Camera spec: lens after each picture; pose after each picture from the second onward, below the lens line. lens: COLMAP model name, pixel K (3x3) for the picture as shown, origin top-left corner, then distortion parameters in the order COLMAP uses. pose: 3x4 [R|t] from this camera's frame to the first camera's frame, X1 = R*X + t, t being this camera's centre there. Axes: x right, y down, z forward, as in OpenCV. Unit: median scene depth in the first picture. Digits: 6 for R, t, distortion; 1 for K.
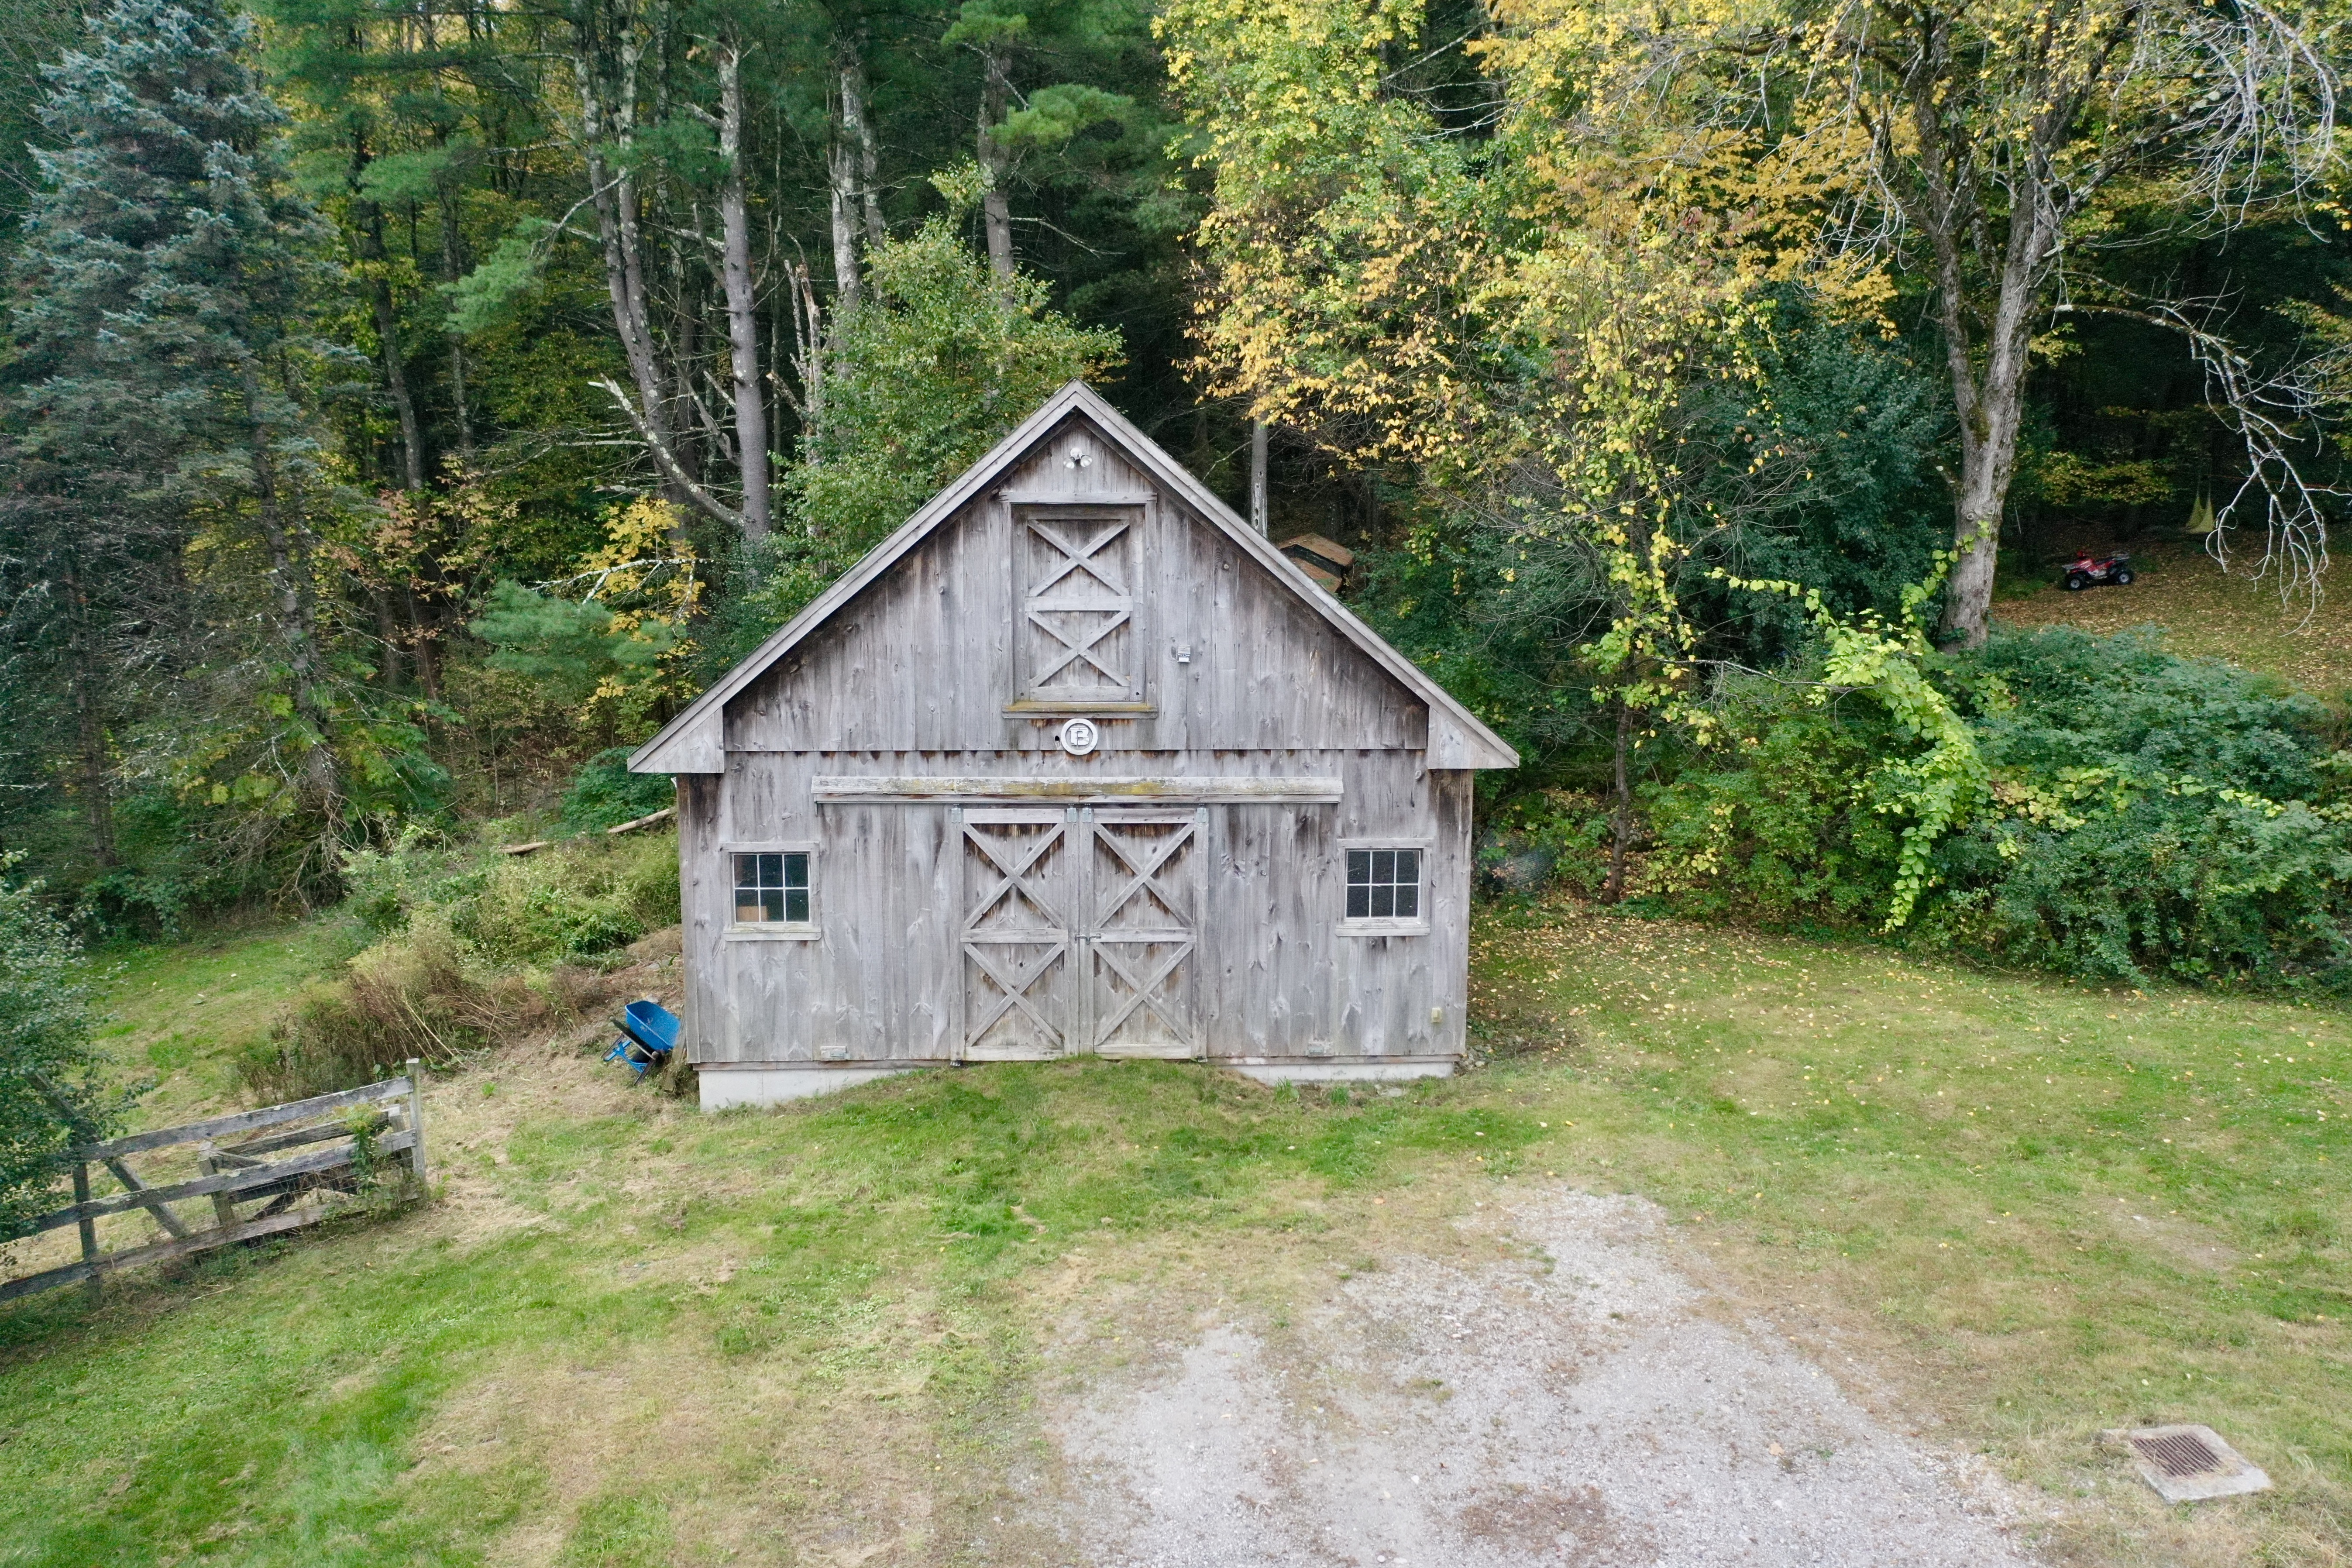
lens RADIAL K [[1869.9, 0, 1176.0], [0, 1869.9, 784.0], [0, 0, 1]] dist [-0.010192, -0.004200]
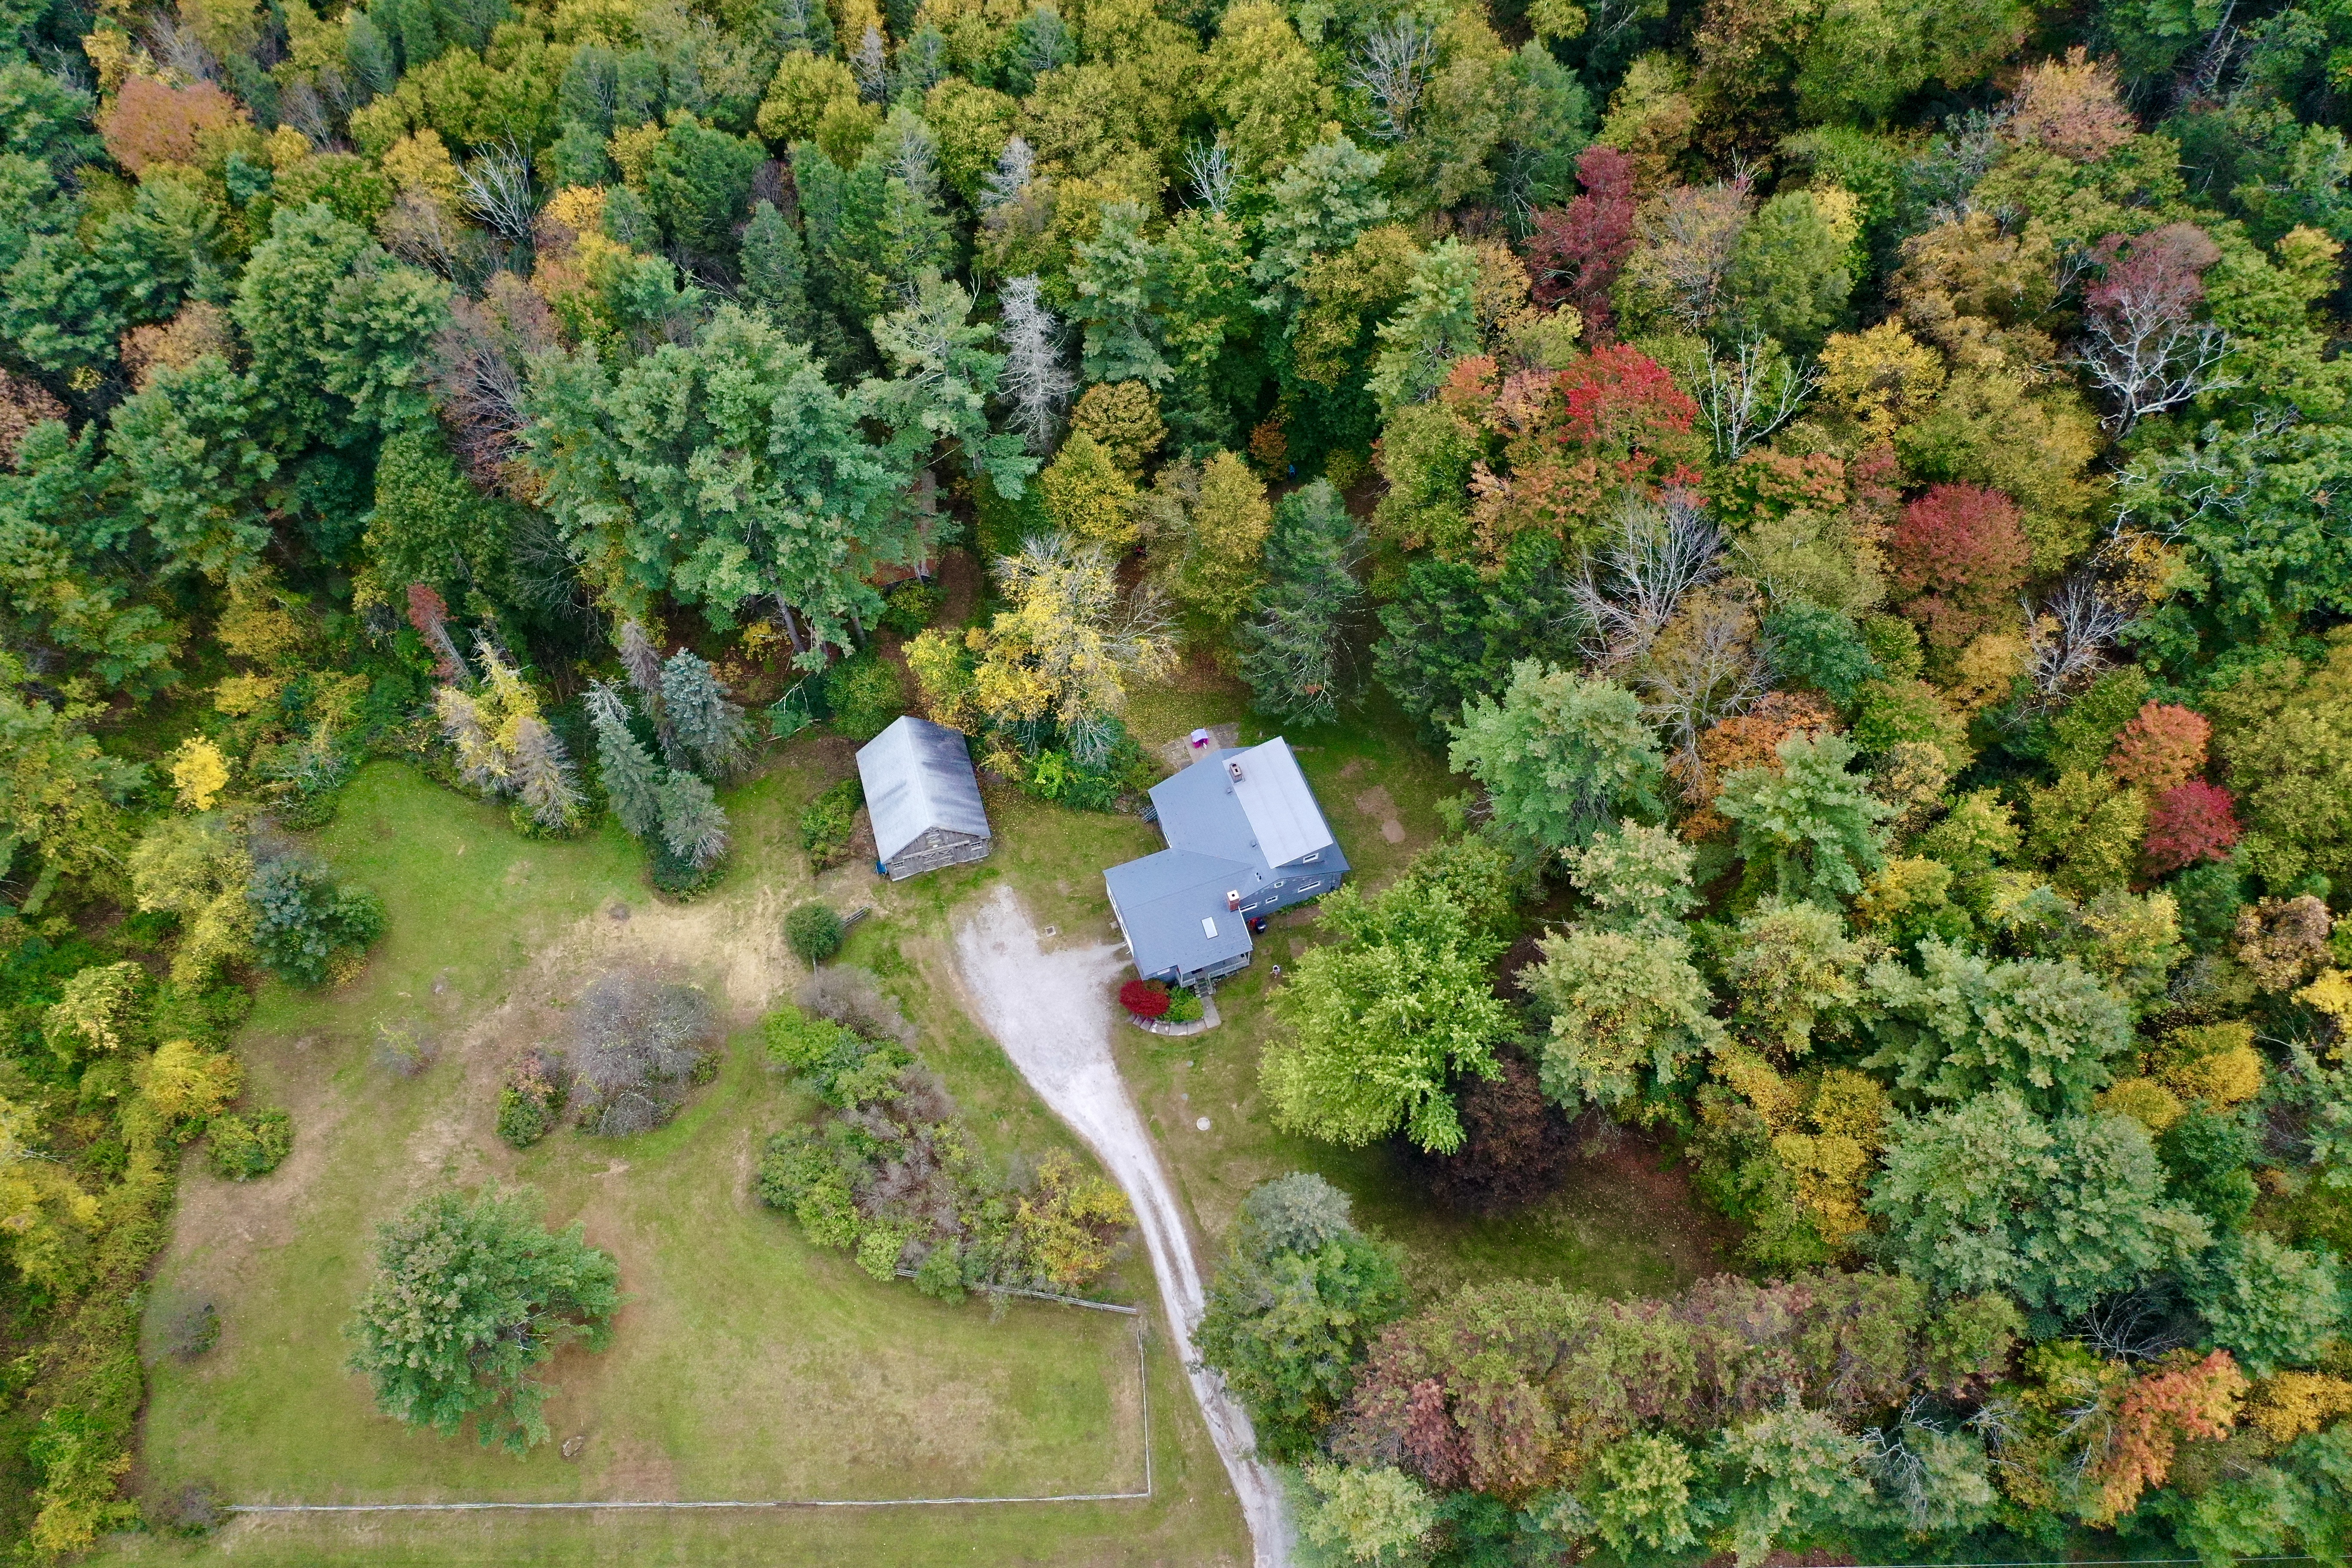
lens RADIAL K [[1869.9, 0, 1176.0], [0, 1869.9, 784.0], [0, 0, 1]] dist [-0.010192, -0.004200]
pose [[0.973138, -0.202619, 0.109307, 0.122576], [0.054198, 0.663070, 0.746593, -5.877139], [-0.223752, -0.720613, 0.656240, -4.099349]]
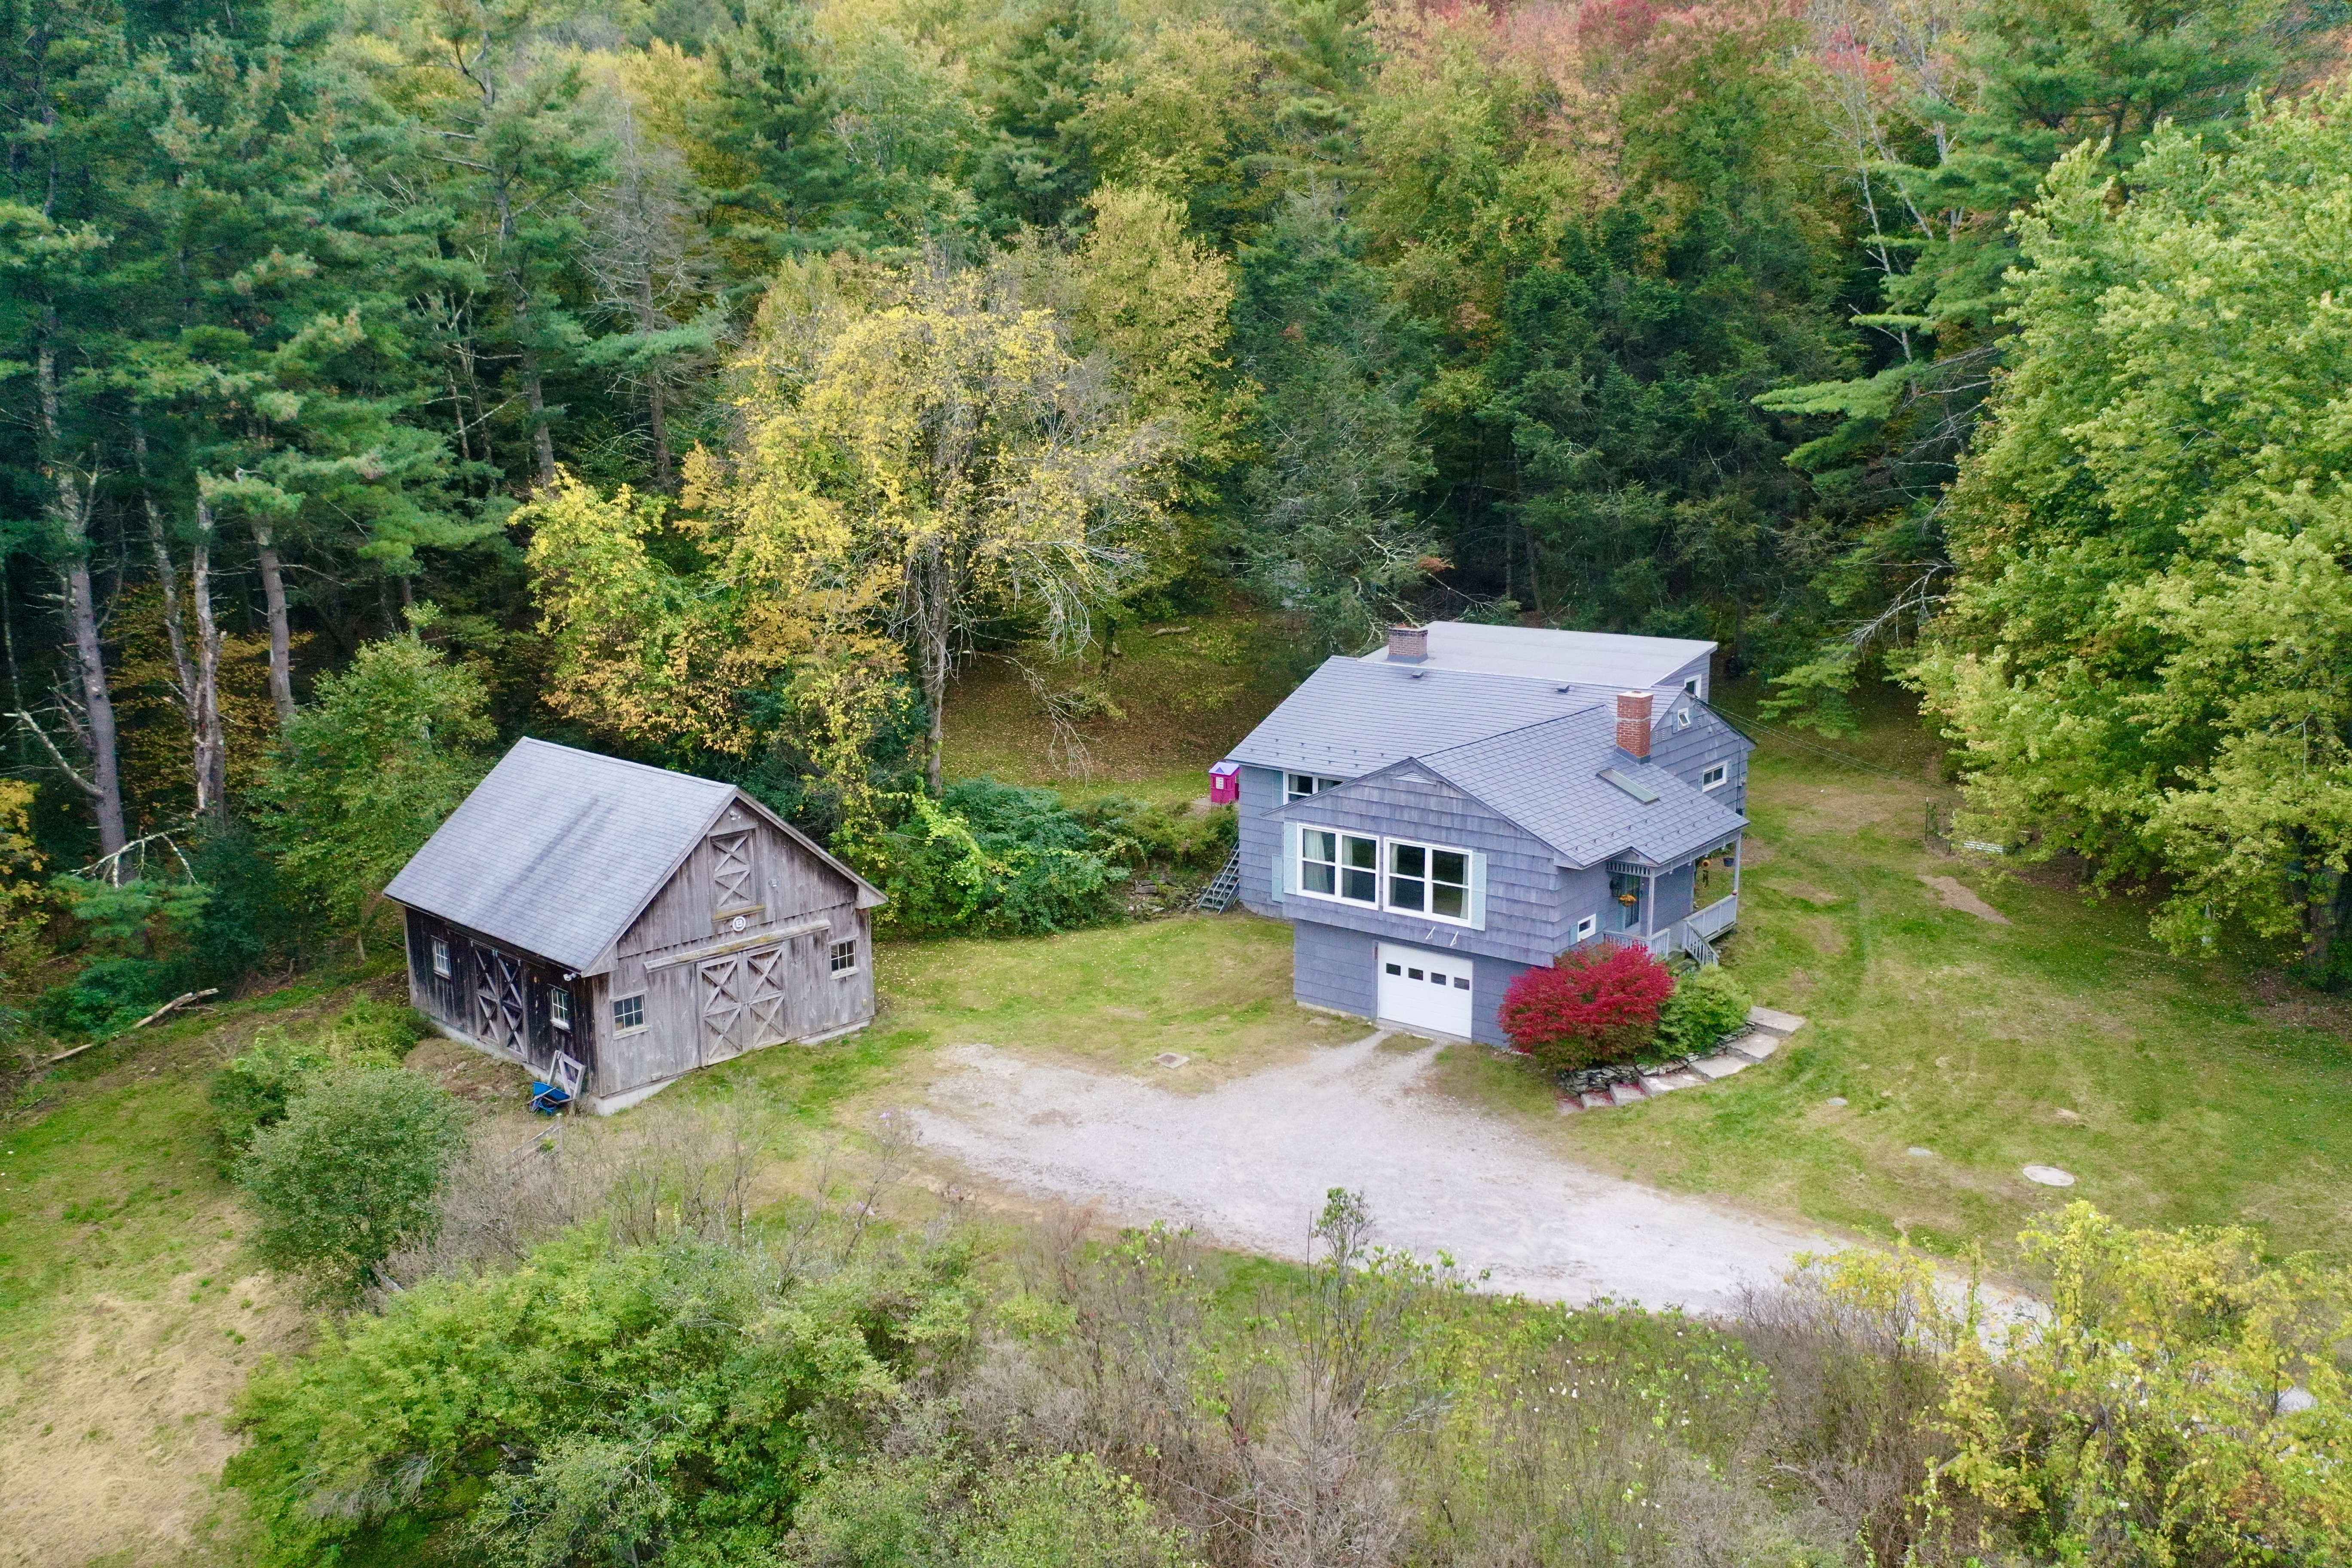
lens RADIAL K [[1831.0, 0, 1176.0], [0, 1831.0, 784.0], [0, 0, 1]] dist [-0.008573, -0.002810]
pose [[0.721138, -0.147399, 0.676929, -1.226626], [0.128953, 0.988587, 0.077887, -0.317387], [-0.680684, 0.031125, 0.731915, -1.150754]]
